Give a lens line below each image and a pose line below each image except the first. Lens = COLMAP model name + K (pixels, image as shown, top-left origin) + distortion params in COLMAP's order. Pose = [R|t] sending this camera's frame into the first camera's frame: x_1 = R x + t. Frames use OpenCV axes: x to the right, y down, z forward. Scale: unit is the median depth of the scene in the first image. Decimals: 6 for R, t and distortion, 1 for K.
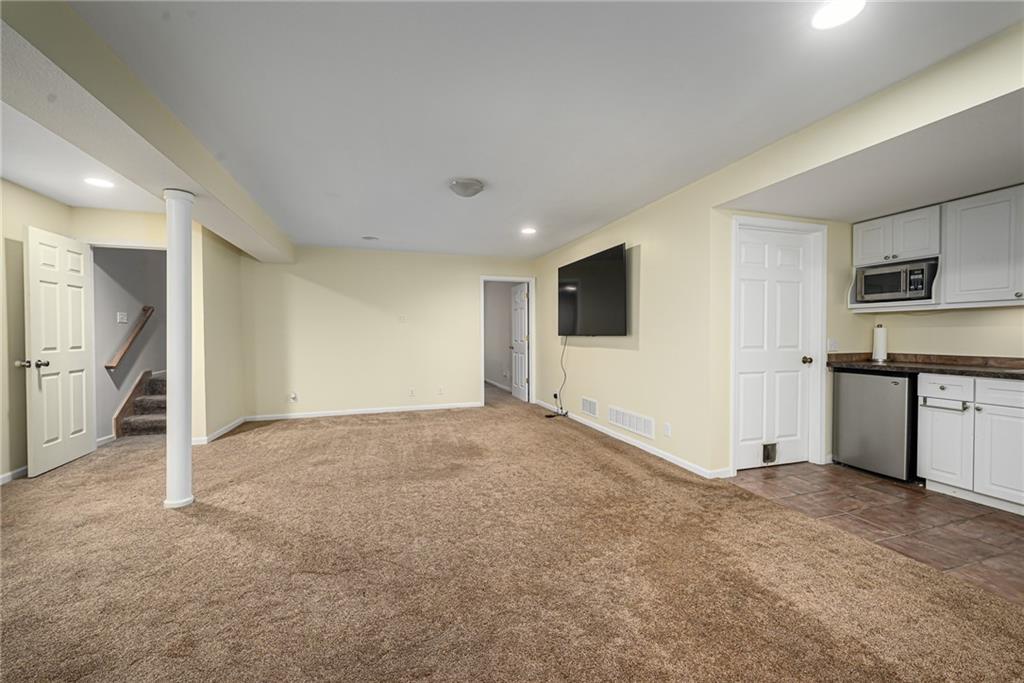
lens RADIAL K [[410.3, 0, 512.0], [0, 410.3, 341.5], [0, 0, 1]] dist [0.000417, -0.000056]
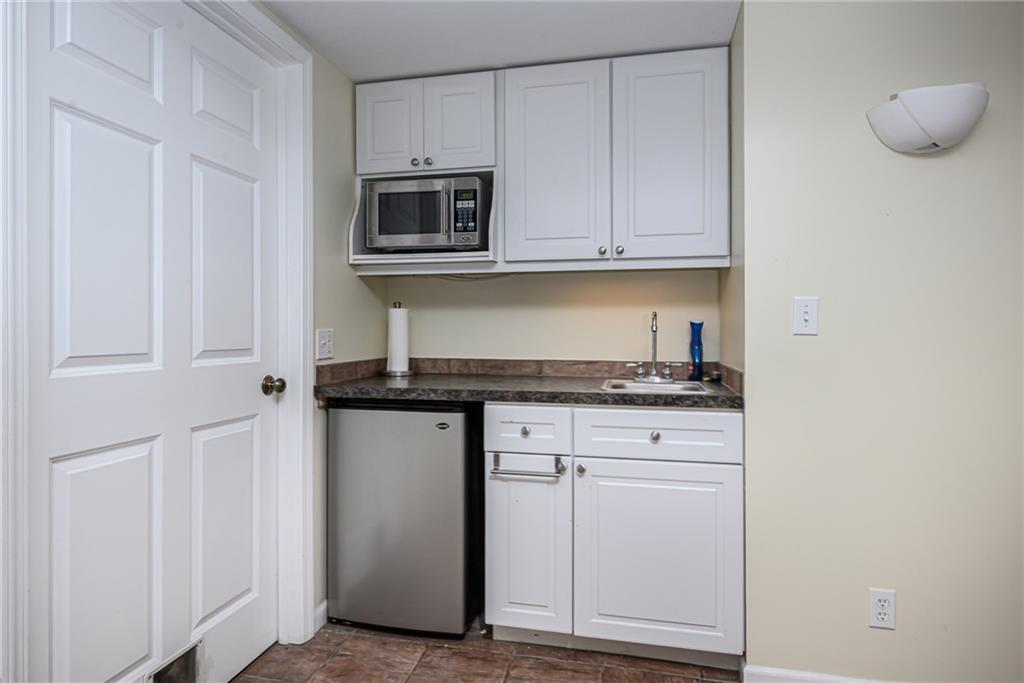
lens RADIAL K [[572.8, 0, 511.6], [0, 572.8, 331.9], [0, 0, 1]] dist [0.002052, 0.000502]
pose [[0.506247, -0.001404, 0.862387, 0.404087], [0.011198, 0.999925, -0.004945, 0.000059], [-0.862316, 0.012160, 0.506225, 0.585259]]
